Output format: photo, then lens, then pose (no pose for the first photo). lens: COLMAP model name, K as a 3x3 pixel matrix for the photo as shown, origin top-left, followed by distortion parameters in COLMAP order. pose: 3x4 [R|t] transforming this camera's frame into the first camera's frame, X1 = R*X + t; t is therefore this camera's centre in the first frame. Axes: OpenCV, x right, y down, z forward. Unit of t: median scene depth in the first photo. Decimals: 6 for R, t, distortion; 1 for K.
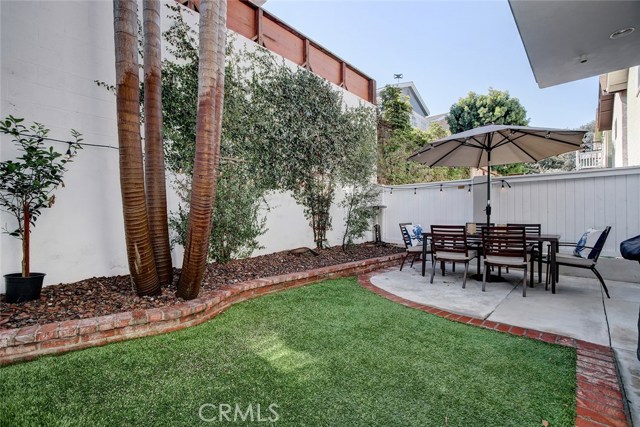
lens RADIAL K [[297.8, 0, 319.9], [0, 297.8, 216.4], [0, 0, 1]] dist [-0.007598, -0.000948]
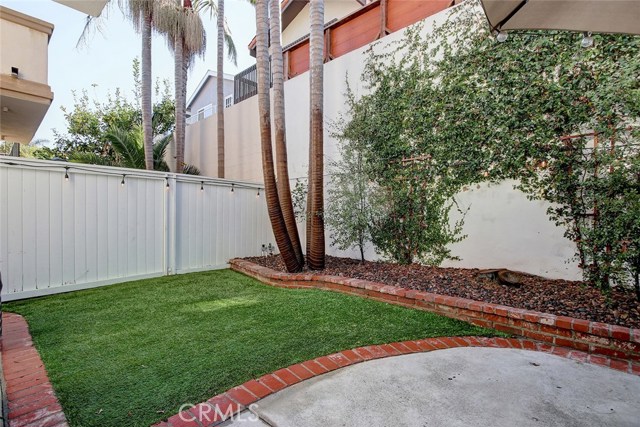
lens RADIAL K [[313.3, 0, 320.2], [0, 313.3, 217.9], [0, 0, 1]] dist [-0.006360, 0.001471]
pose [[-0.025363, 0.005791, -0.999662, 0.667210], [-0.003614, 0.999976, 0.005885, -0.007499], [0.999672, 0.003762, -0.025341, 0.675611]]
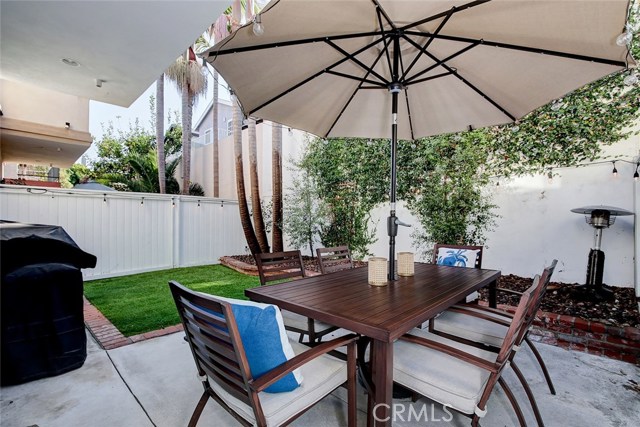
lens RADIAL K [[297.8, 0, 320.1], [0, 297.8, 217.5], [0, 0, 1]] dist [-0.007598, -0.000948]
pose [[-0.043640, -0.008983, -0.999007, 0.977212], [0.002721, 0.999955, -0.009110, -0.028994], [0.999044, -0.003116, -0.043614, 0.874724]]
